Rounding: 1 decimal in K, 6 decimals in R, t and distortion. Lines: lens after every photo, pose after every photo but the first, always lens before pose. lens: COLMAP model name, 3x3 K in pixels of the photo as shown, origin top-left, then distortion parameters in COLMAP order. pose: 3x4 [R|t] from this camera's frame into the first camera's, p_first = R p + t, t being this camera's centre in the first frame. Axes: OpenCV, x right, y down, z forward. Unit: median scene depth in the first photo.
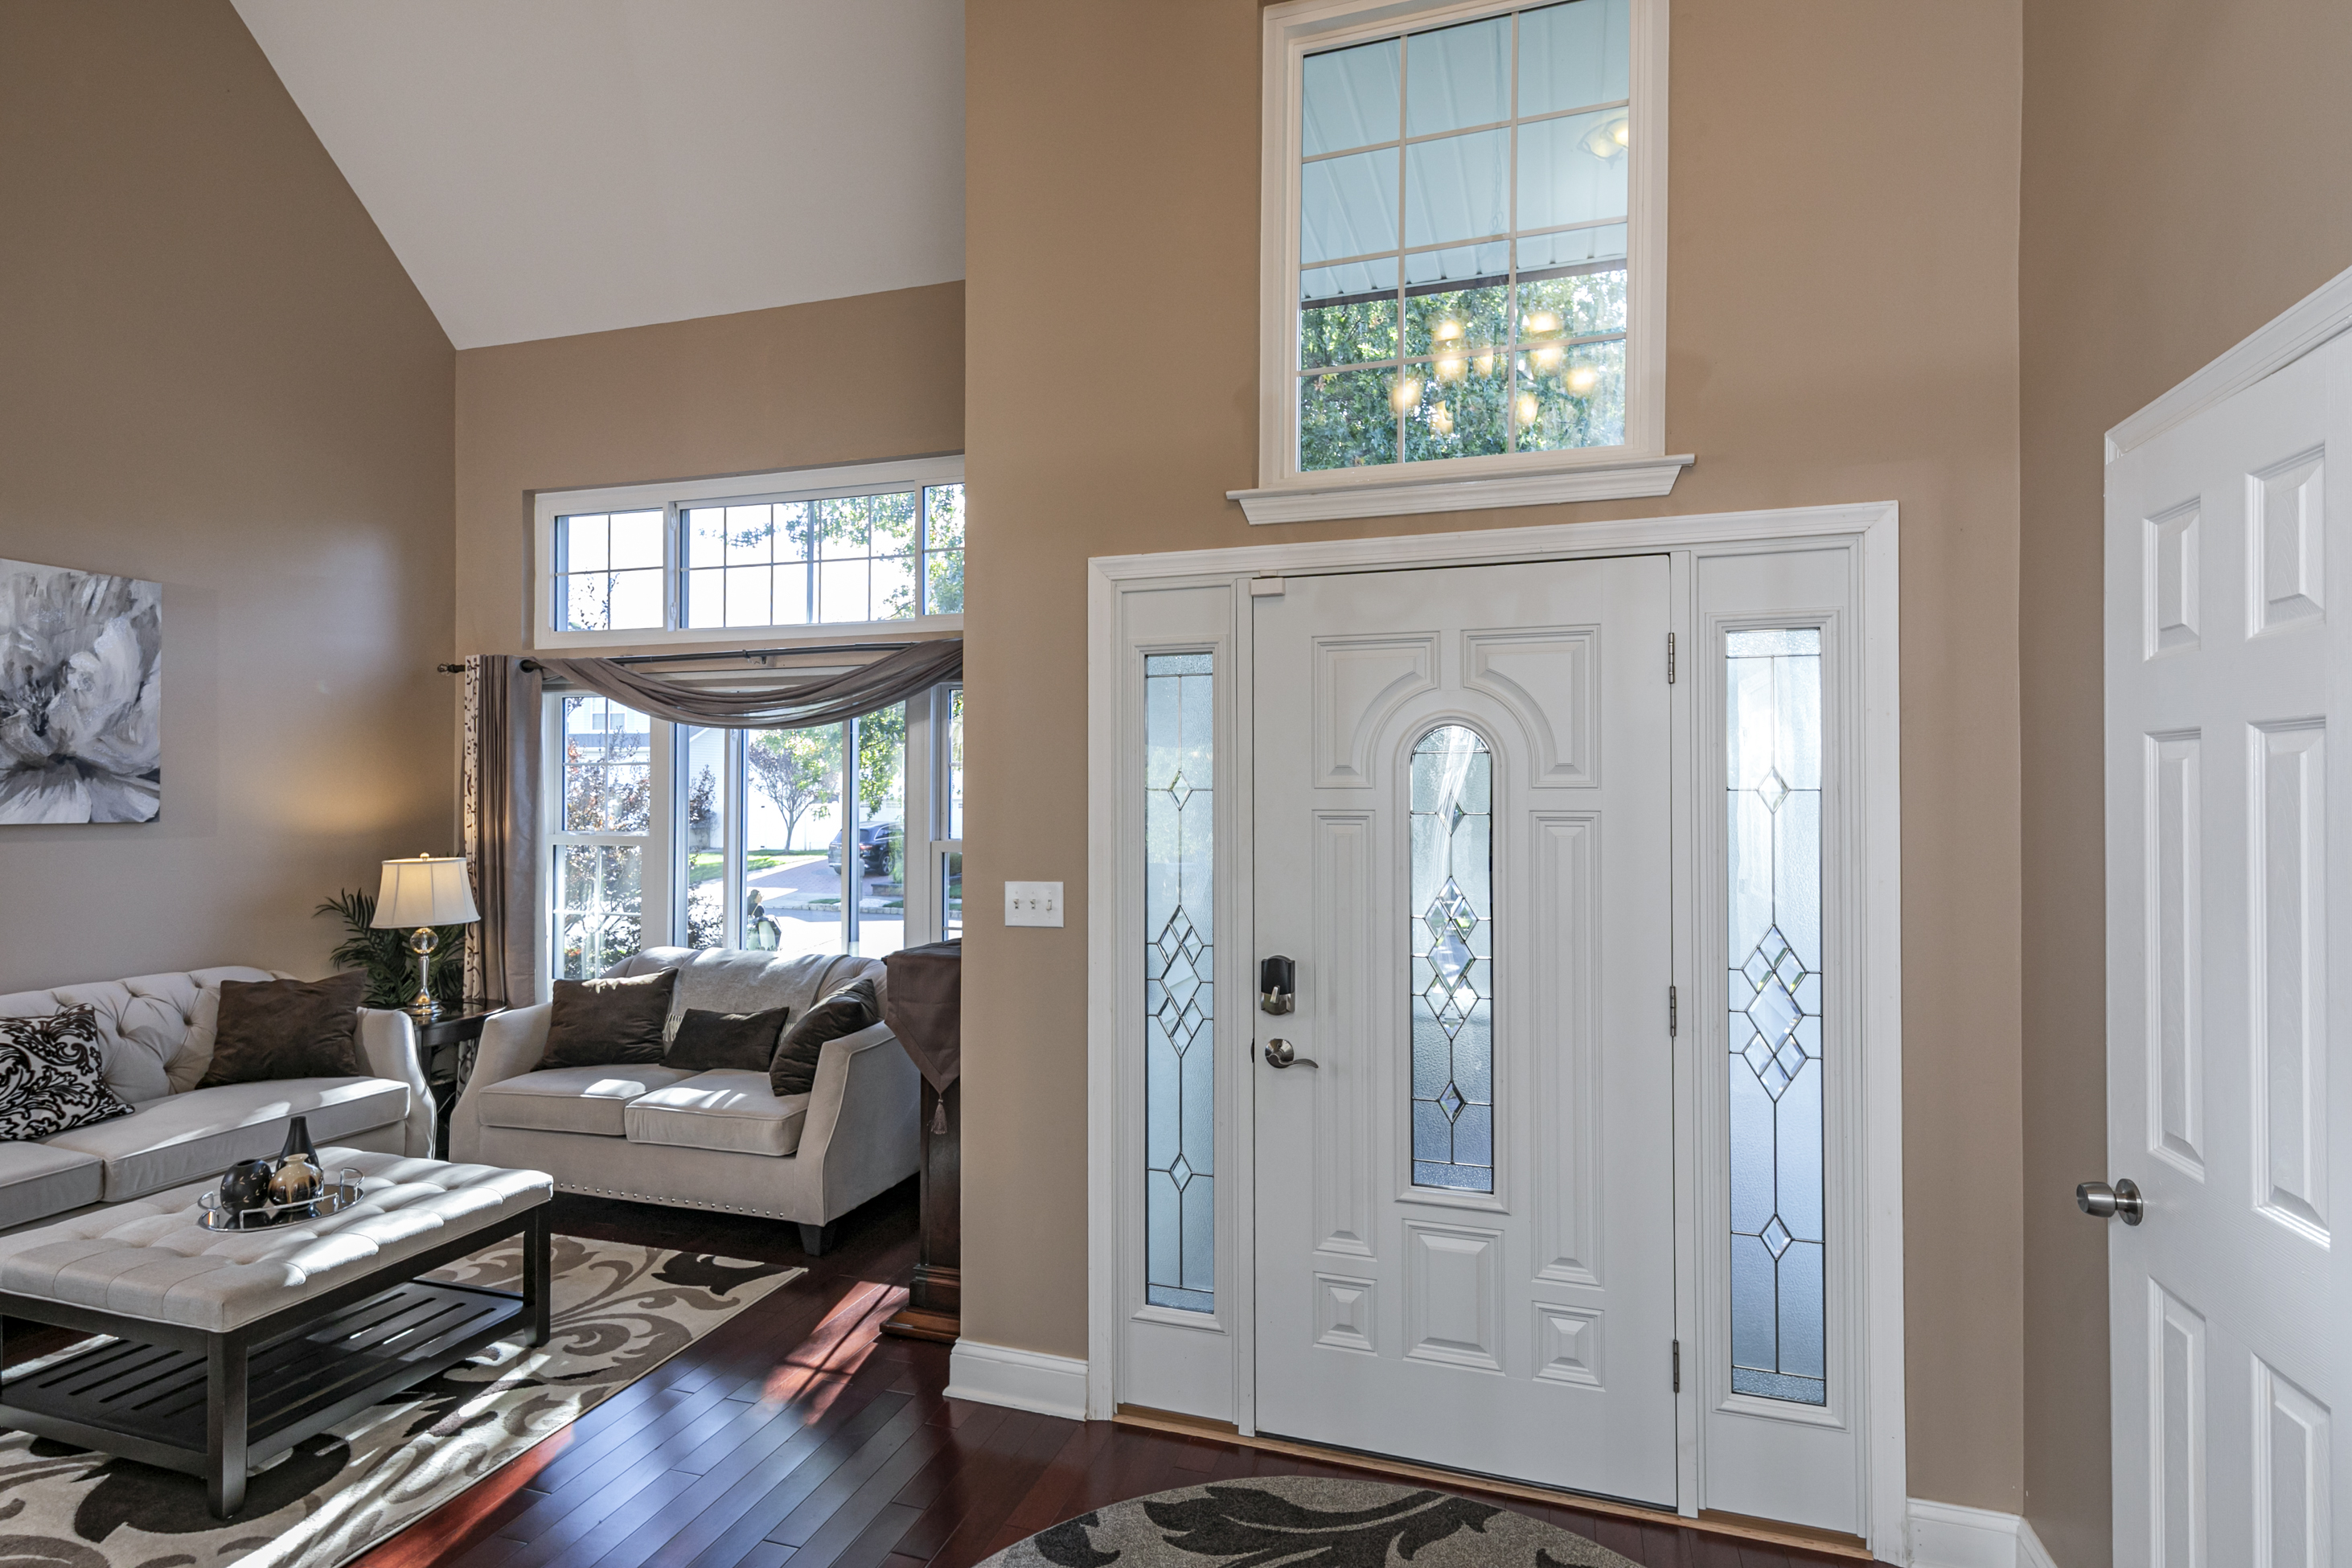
lens RADIAL K [[1144.2, 0, 1170.6], [0, 1144.2, 791.1], [0, 0, 1]] dist [0.014249, -0.006722]
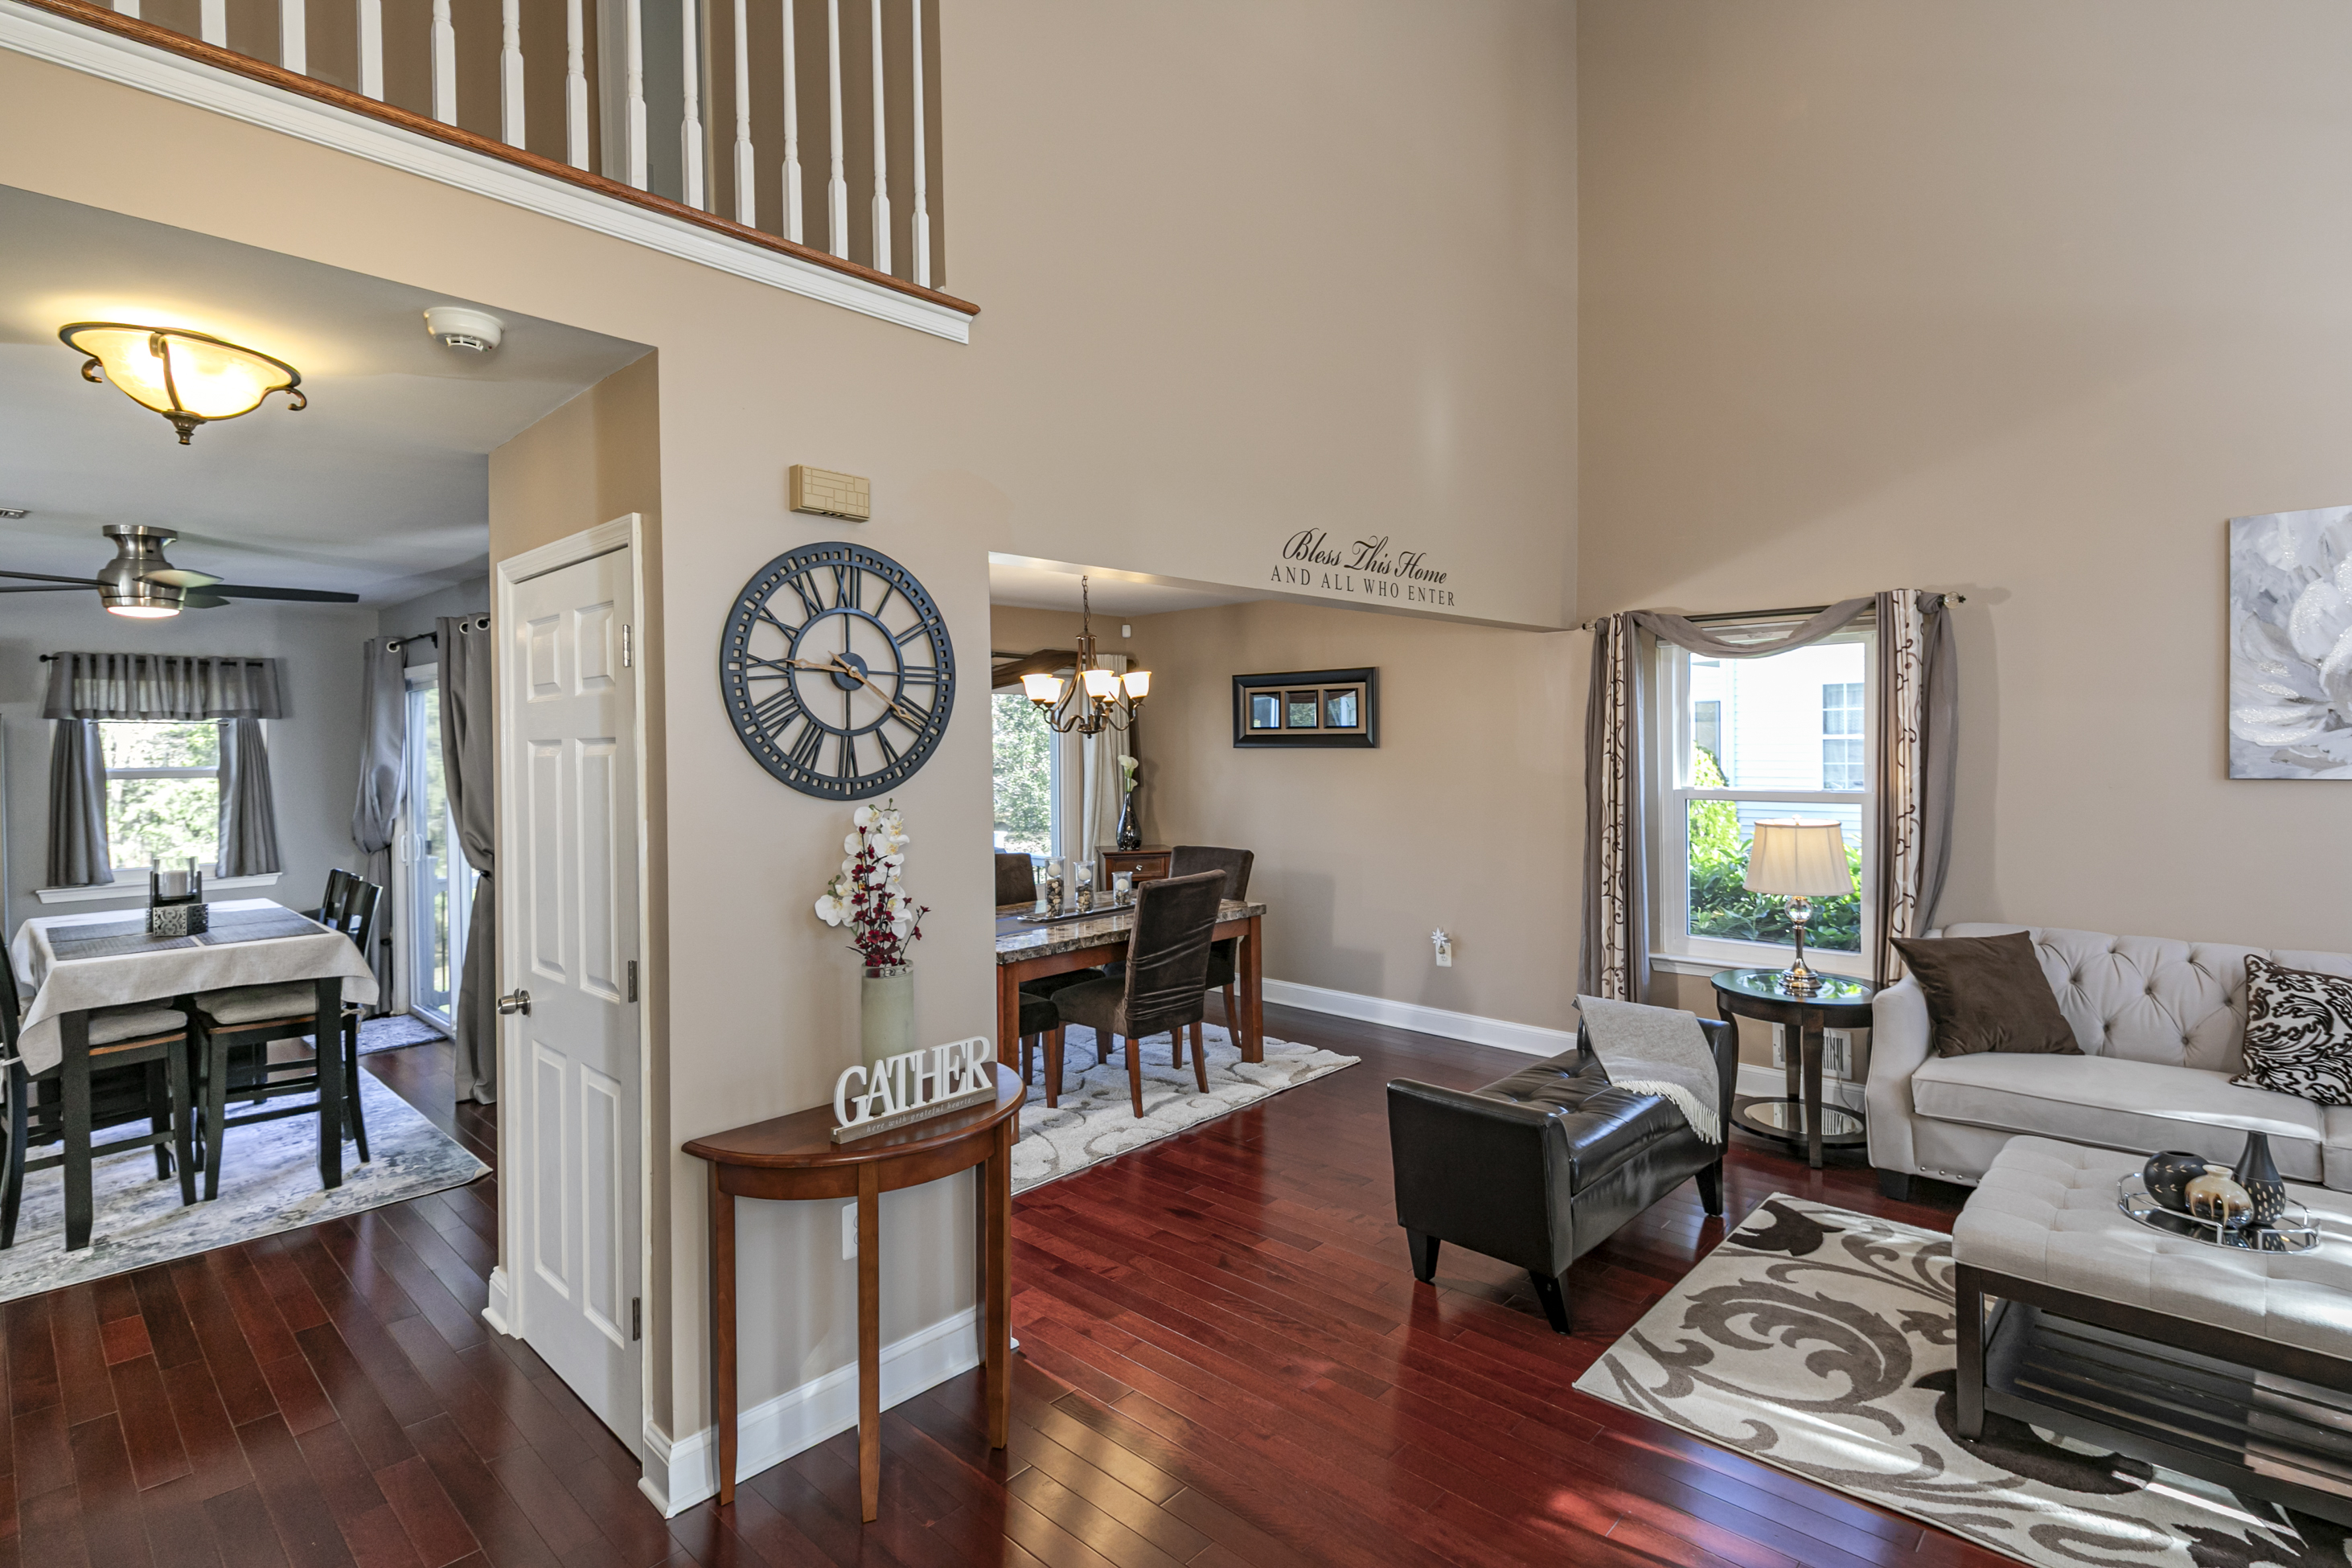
lens RADIAL K [[1144.2, 0, 1140.7], [0, 1144.2, 748.3], [0, 0, 1]] dist [0.014249, -0.006722]
pose [[-0.446097, 0.004199, -0.894975, 0.332018], [0.013882, 0.999901, -0.002228, -0.010476], [0.894877, -0.013418, -0.446112, 0.543512]]
